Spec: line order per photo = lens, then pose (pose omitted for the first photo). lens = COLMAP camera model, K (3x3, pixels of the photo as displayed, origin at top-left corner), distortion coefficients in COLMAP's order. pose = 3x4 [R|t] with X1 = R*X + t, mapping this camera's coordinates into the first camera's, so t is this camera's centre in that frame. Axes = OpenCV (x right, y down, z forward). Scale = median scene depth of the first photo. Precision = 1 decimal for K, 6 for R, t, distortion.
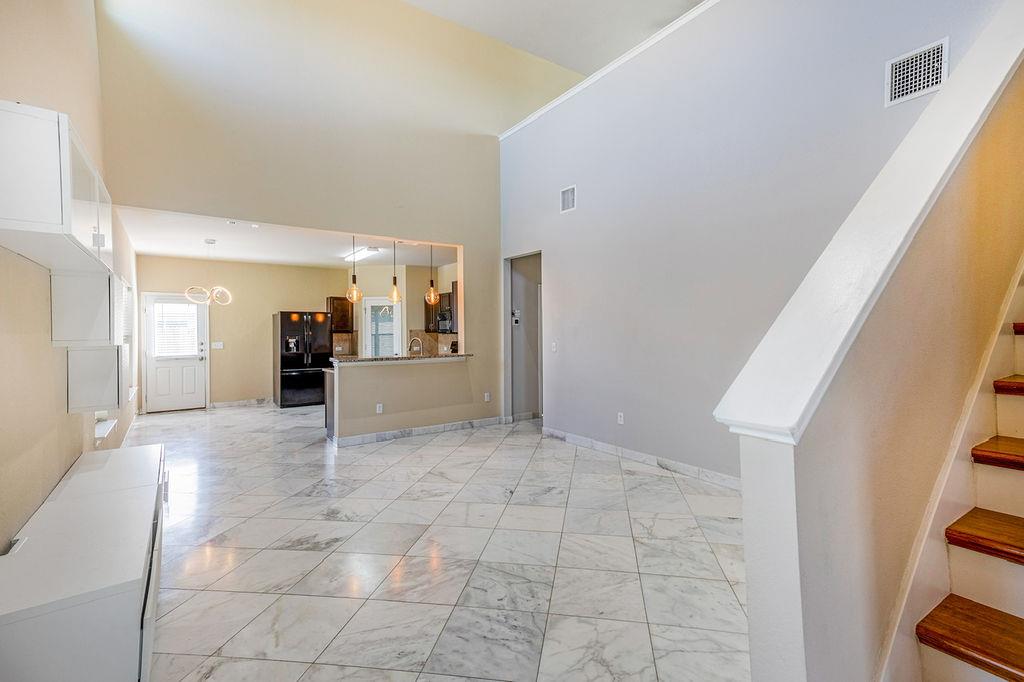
lens RADIAL K [[470.0, 0, 521.8], [0, 470.0, 333.5], [0, 0, 1]] dist [0.016273, -0.001247]
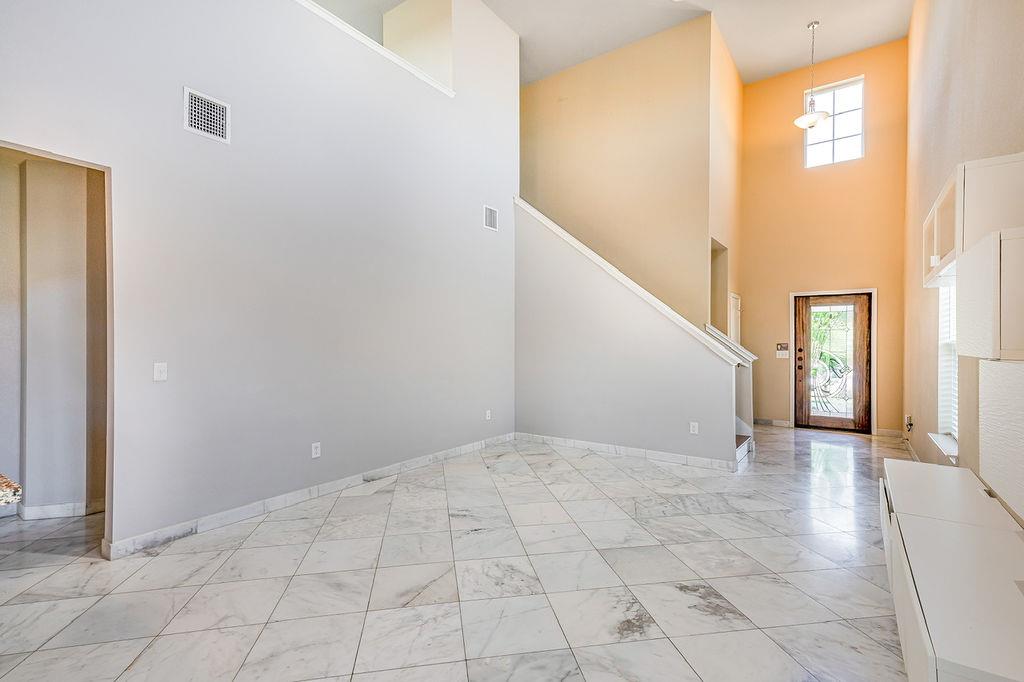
lens RADIAL K [[470.0, 0, 511.8], [0, 470.0, 338.4], [0, 0, 1]] dist [0.016273, -0.001247]
pose [[-0.312320, 0.008531, 0.949938, -0.996819], [0.005502, 0.999959, -0.007172, -0.005027], [-0.949961, 0.002987, -0.312355, 1.401718]]
